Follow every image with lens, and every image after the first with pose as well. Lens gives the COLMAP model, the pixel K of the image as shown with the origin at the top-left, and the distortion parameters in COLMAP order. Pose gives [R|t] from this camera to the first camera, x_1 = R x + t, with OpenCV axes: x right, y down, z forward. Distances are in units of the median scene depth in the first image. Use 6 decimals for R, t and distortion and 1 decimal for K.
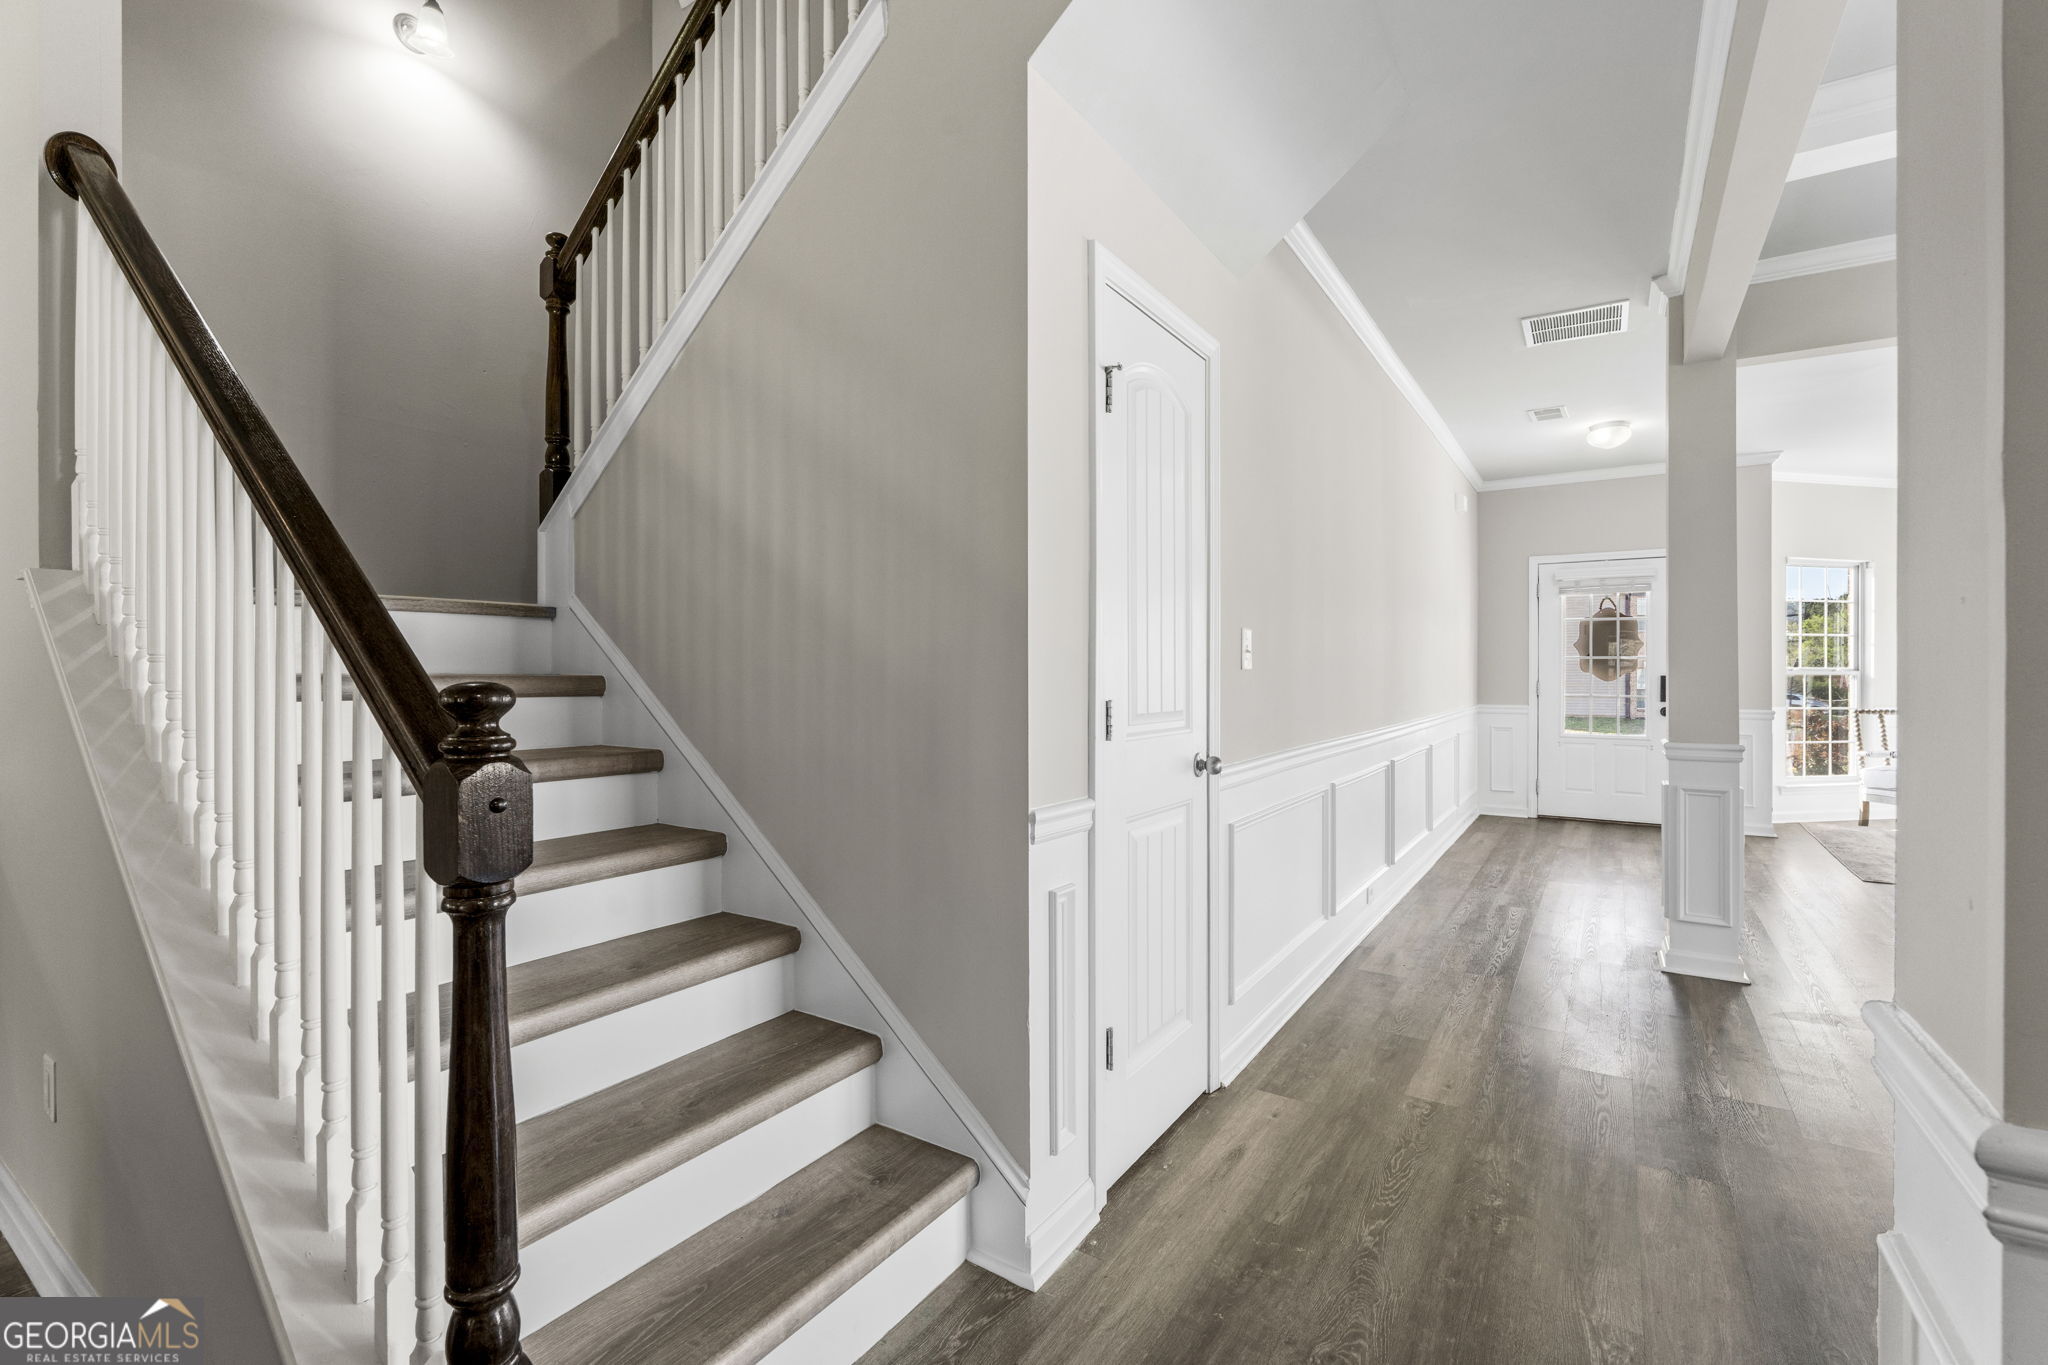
lens RADIAL K [[903.6, 0, 1033.6], [0, 903.6, 674.3], [0, 0, 1]] dist [-0.006555, 0.001148]
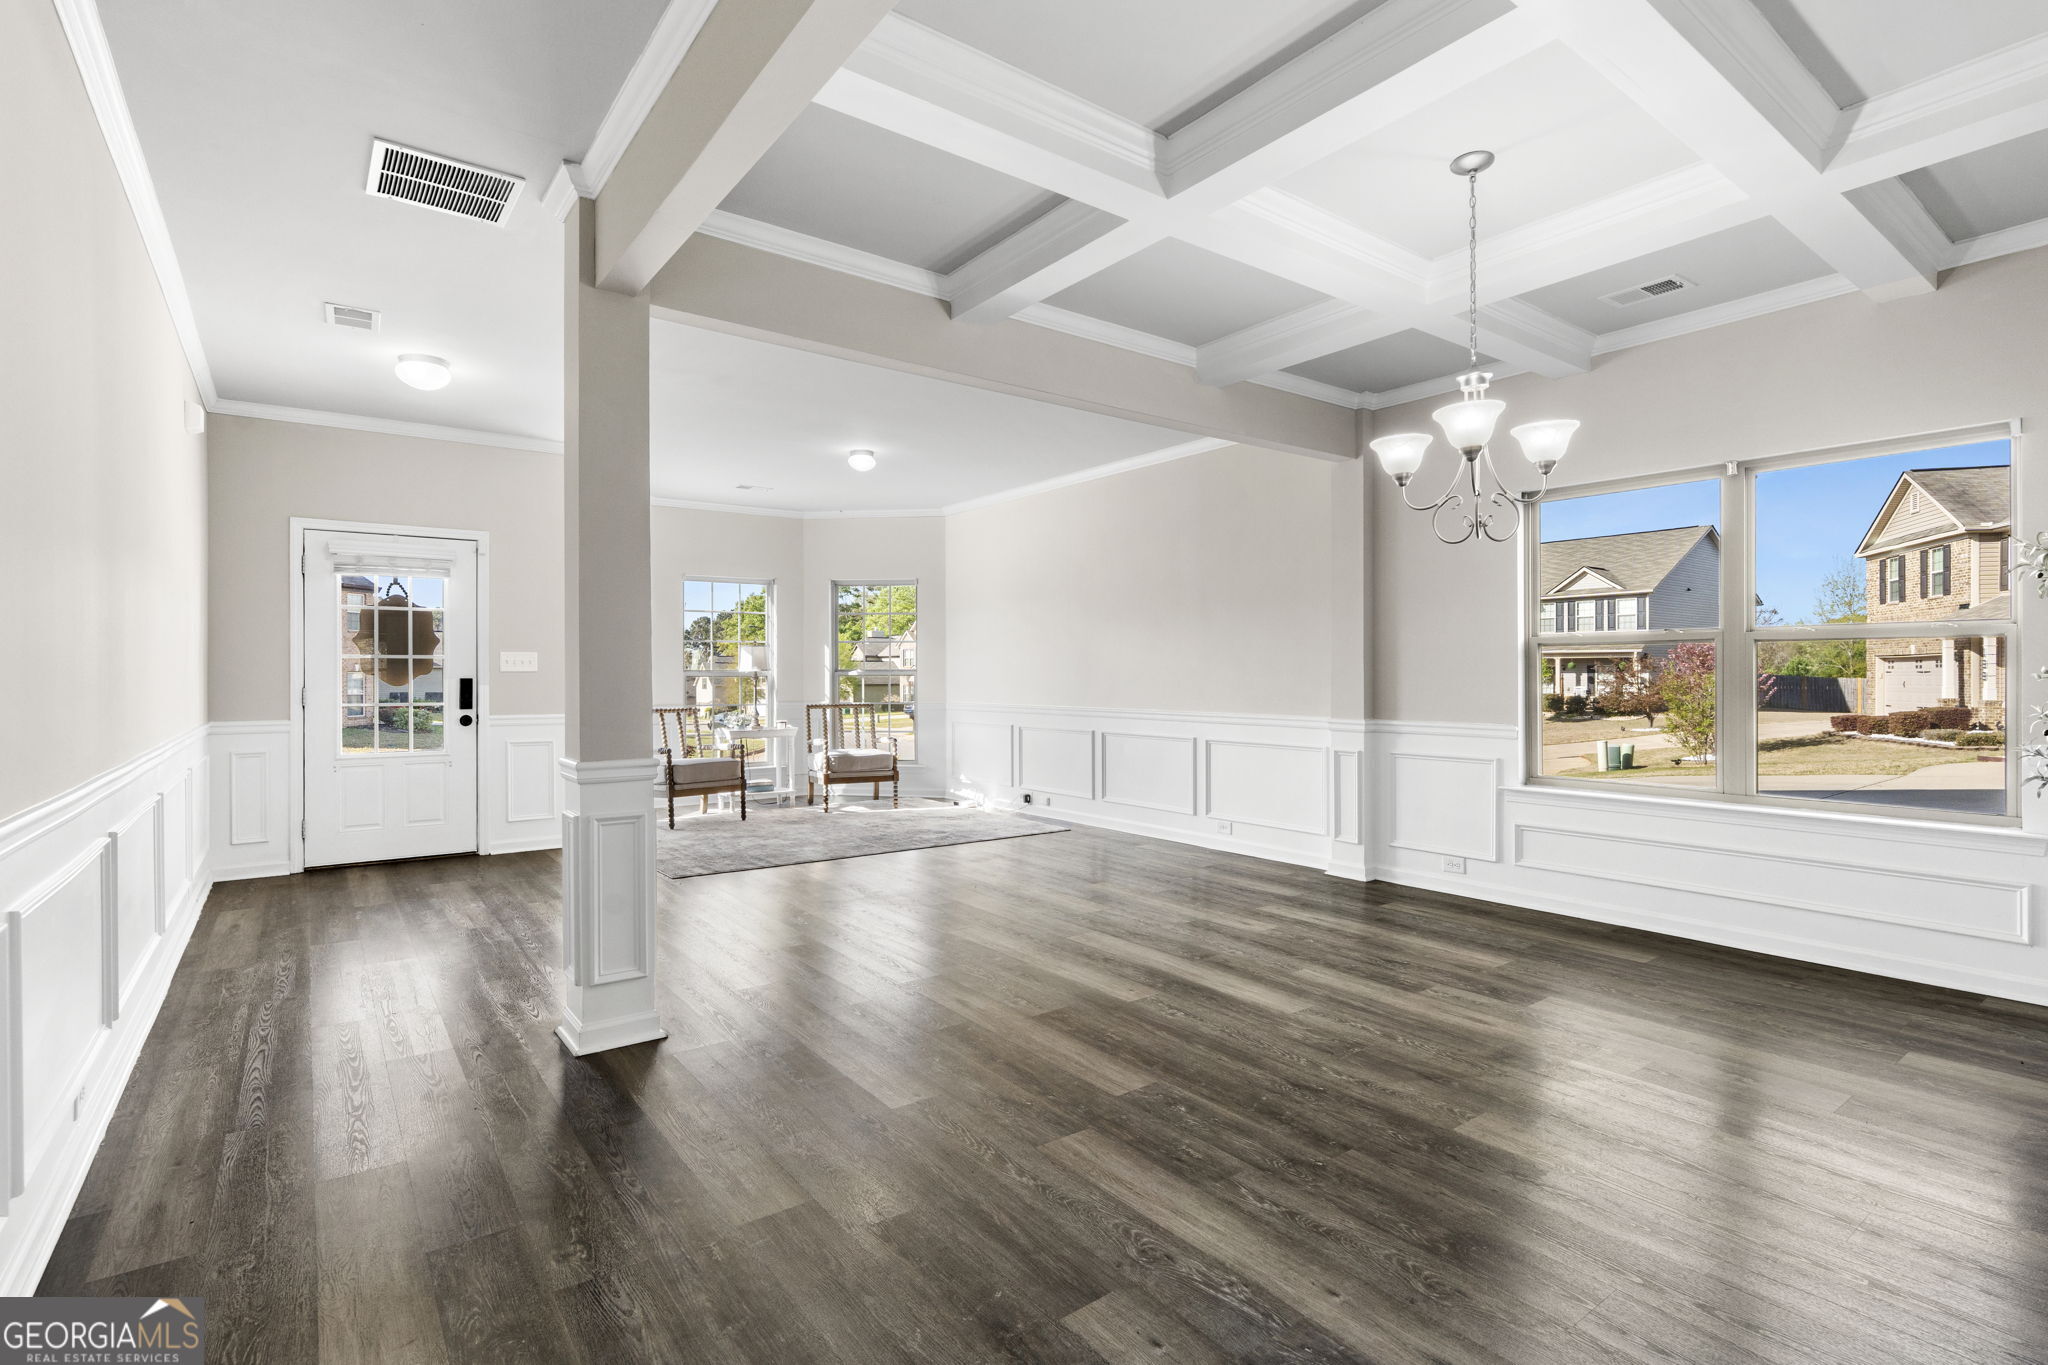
lens RADIAL K [[960.6, 0, 1019.3], [0, 960.6, 676.0], [0, 0, 1]] dist [-0.005972, -0.001153]
pose [[0.346898, -0.002897, 0.937898, 0.029002], [0.005141, 0.999986, 0.001188, 0.000620], [-0.937889, 0.004409, 0.346908, 0.187217]]
